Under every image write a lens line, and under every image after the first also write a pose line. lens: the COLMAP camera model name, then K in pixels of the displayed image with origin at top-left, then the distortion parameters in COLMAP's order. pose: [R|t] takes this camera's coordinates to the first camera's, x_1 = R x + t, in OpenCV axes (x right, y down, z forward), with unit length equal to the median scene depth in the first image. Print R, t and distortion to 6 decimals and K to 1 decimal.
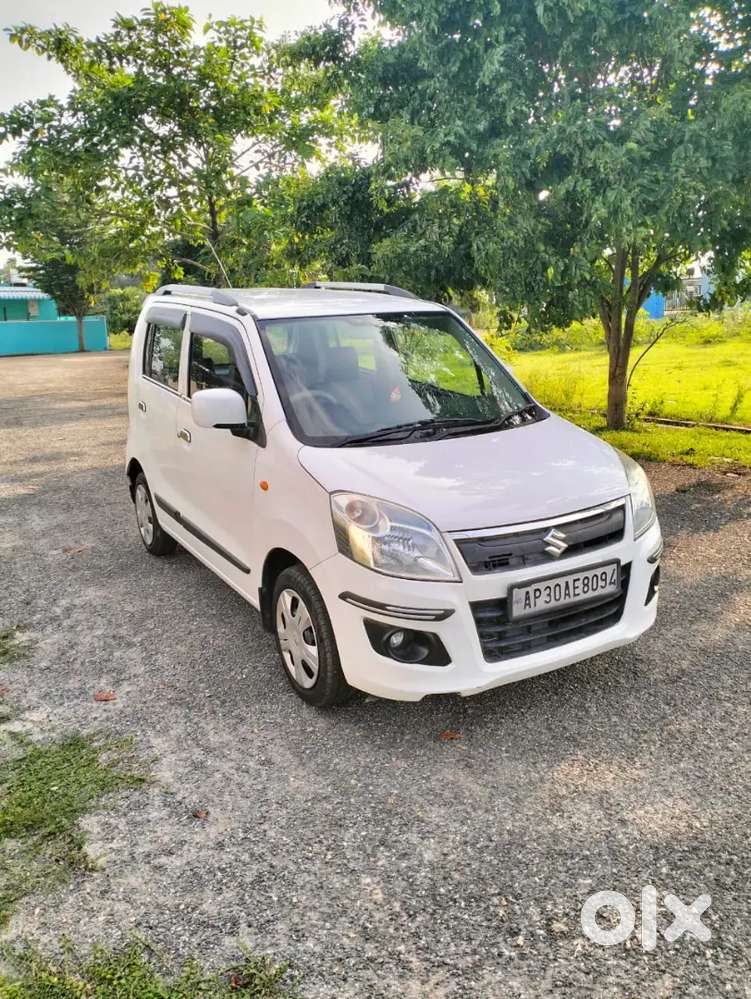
lens RADIAL K [[789.3, 0, 377.4], [0, 789.3, 497.7], [0, 0, 1]] dist [0.041639, -0.069712]
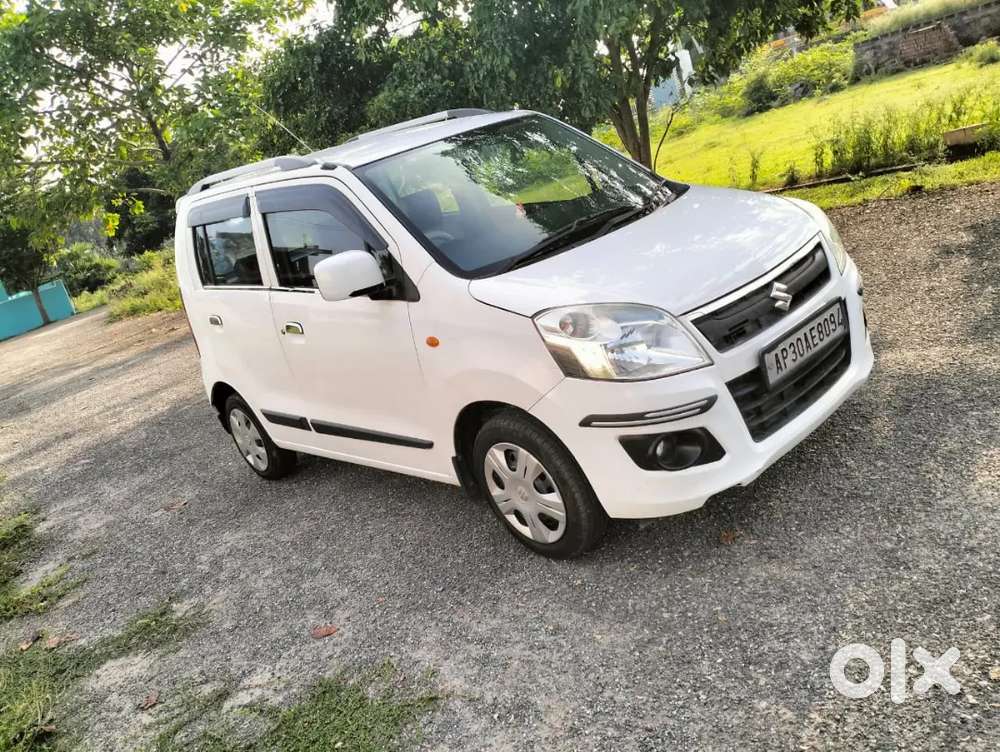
lens RADIAL K [[799.5, 0, 505.1], [0, 799.5, 377.9], [0, 0, 1]] dist [0.045146, -0.092211]
pose [[0.944499, -0.300404, 0.132965, -0.208013], [0.298679, 0.953776, 0.033209, 0.018909], [-0.136795, 0.008348, 0.990564, 0.116000]]
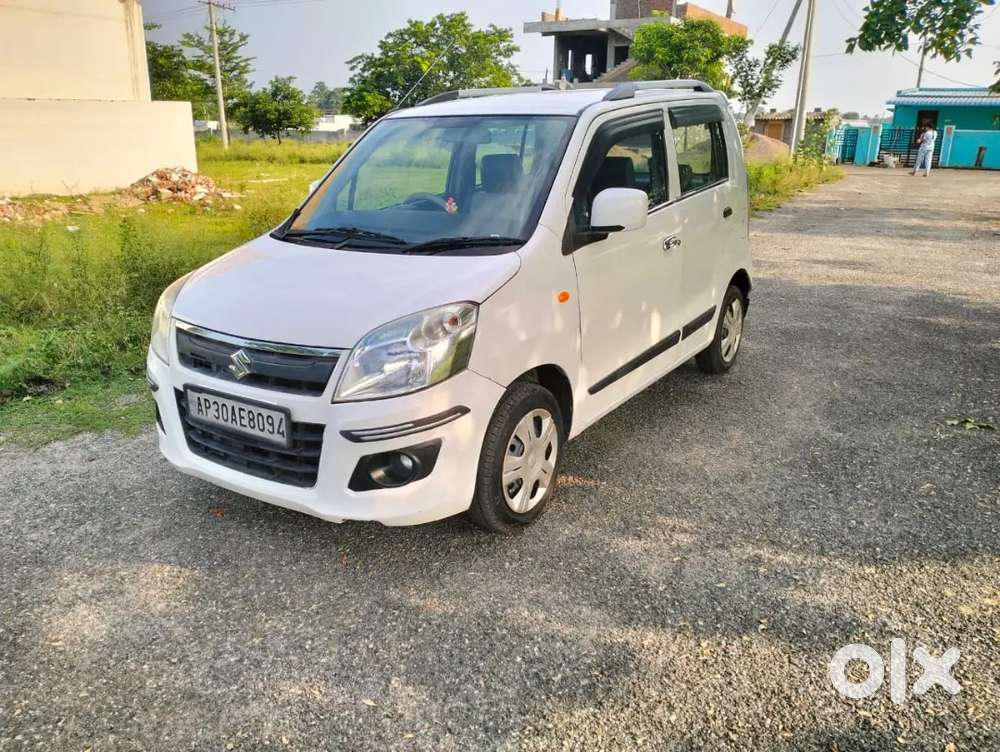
lens RADIAL K [[790.1, 0, 500.0], [0, 790.1, 376.0], [0, 0, 1]] dist [0.041639, -0.069712]
pose [[0.466015, 0.288120, -0.836551, 1.070564], [-0.217873, 0.953748, 0.207115, -0.177766], [0.857532, 0.085743, 0.507234, 0.722292]]
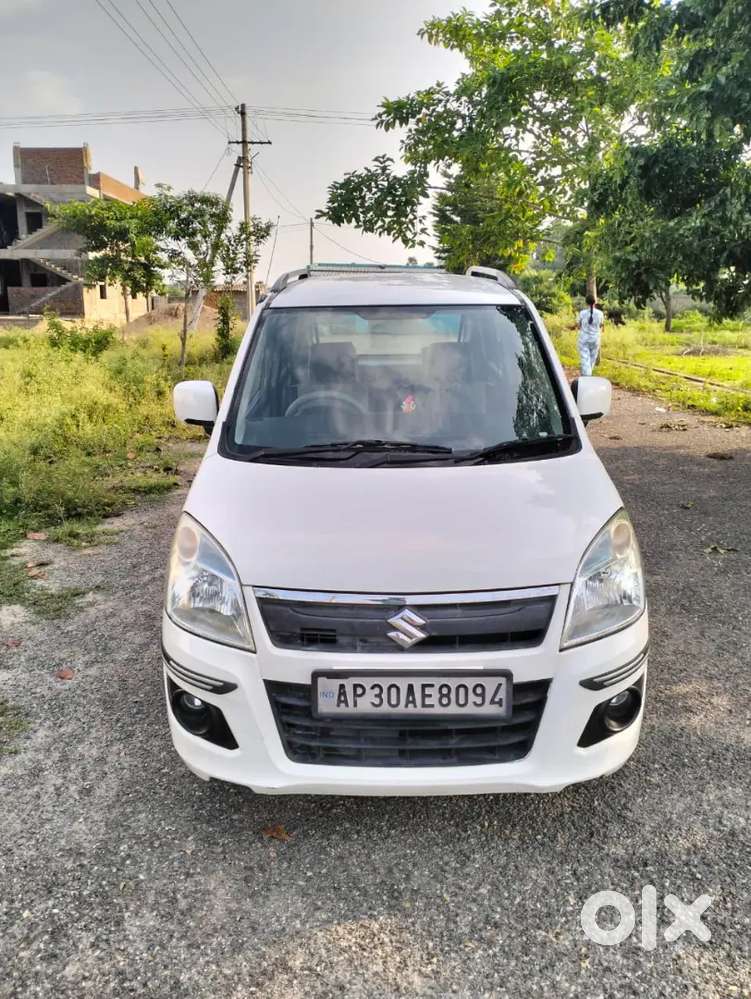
lens RADIAL K [[789.3, 0, 377.4], [0, 789.3, 497.7], [0, 0, 1]] dist [0.041639, -0.069712]
pose [[0.865698, 0.147524, -0.478335, 0.490284], [-0.137900, 0.988895, 0.055414, -0.091825], [0.481198, 0.017990, 0.876427, 0.314377]]
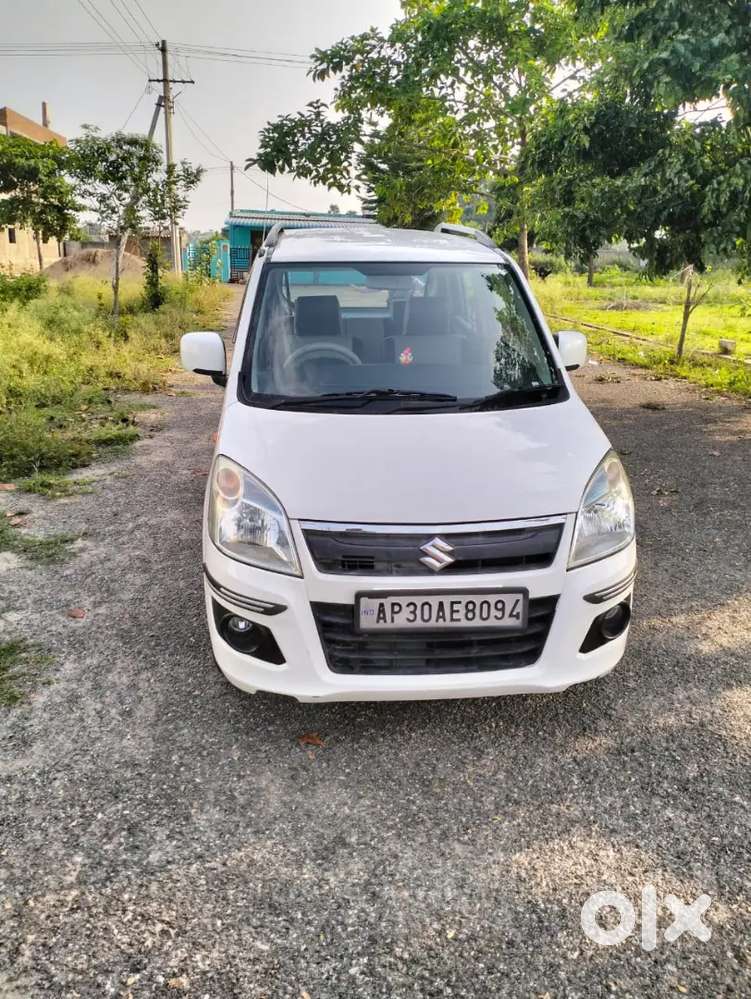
lens RADIAL K [[785.4, 0, 375.5], [0, 785.4, 499.5], [0, 0, 1]] dist [0.094465, -0.183186]
pose [[0.908036, 0.165172, -0.384953, 0.438327], [-0.135821, 0.985423, 0.102438, -0.070392], [0.396262, -0.040733, 0.917234, 0.194231]]
